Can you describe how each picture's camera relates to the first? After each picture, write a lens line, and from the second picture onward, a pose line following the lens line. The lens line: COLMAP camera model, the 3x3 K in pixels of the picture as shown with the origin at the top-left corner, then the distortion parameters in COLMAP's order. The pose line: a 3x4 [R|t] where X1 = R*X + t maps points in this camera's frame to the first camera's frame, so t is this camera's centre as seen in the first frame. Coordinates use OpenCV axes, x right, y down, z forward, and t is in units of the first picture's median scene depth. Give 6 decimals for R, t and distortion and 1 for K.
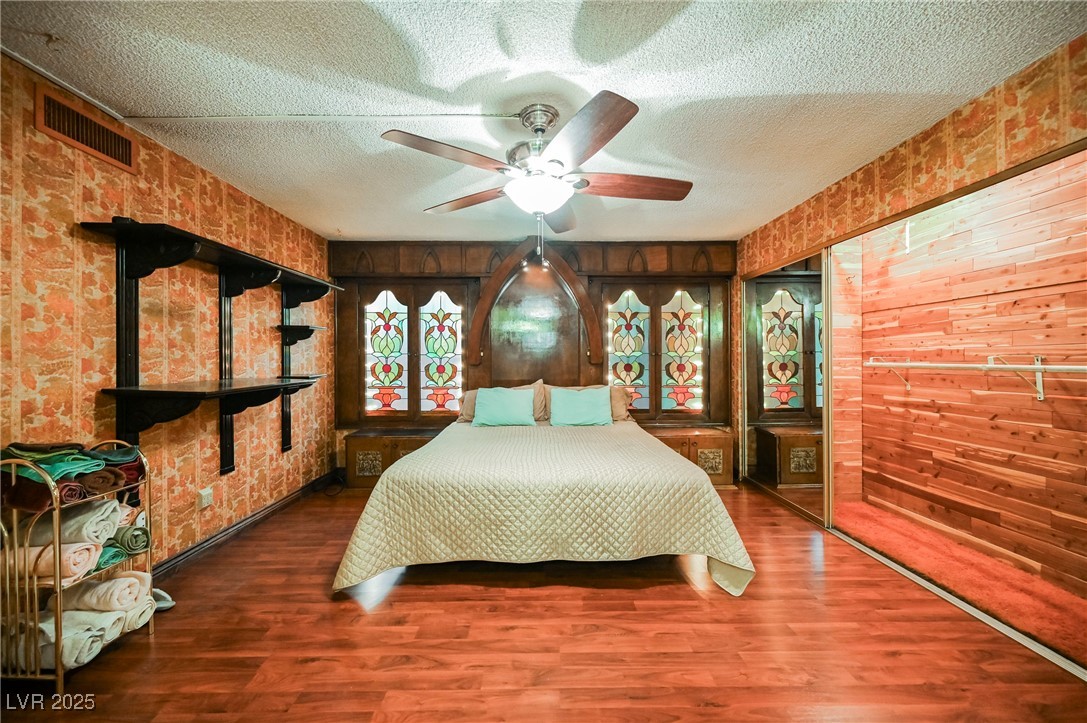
lens RADIAL K [[425.6, 0, 542.4], [0, 425.6, 360.3], [0, 0, 1]] dist [-0.001069, -0.000054]
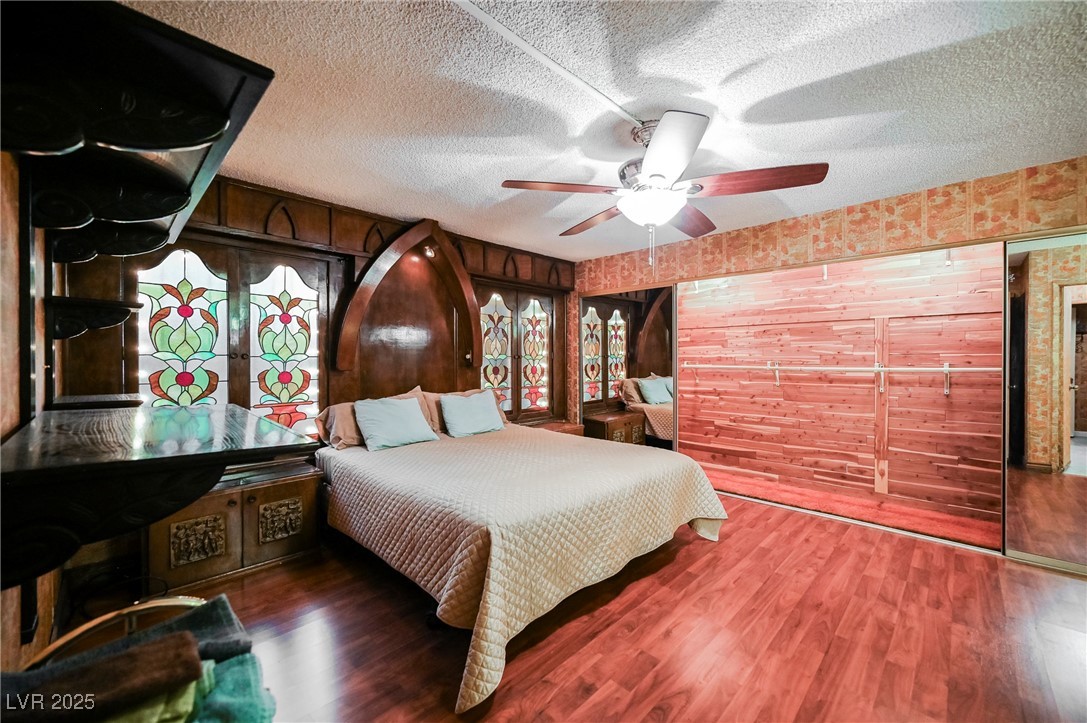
lens RADIAL K [[425.6, 0, 542.4], [0, 425.6, 360.3], [0, 0, 1]] dist [-0.001069, -0.000054]
pose [[0.711324, -0.000763, 0.702864, -0.613062], [-0.001479, 0.999996, 0.002583, -0.014034], [-0.702863, -0.002877, 0.711320, 0.300601]]
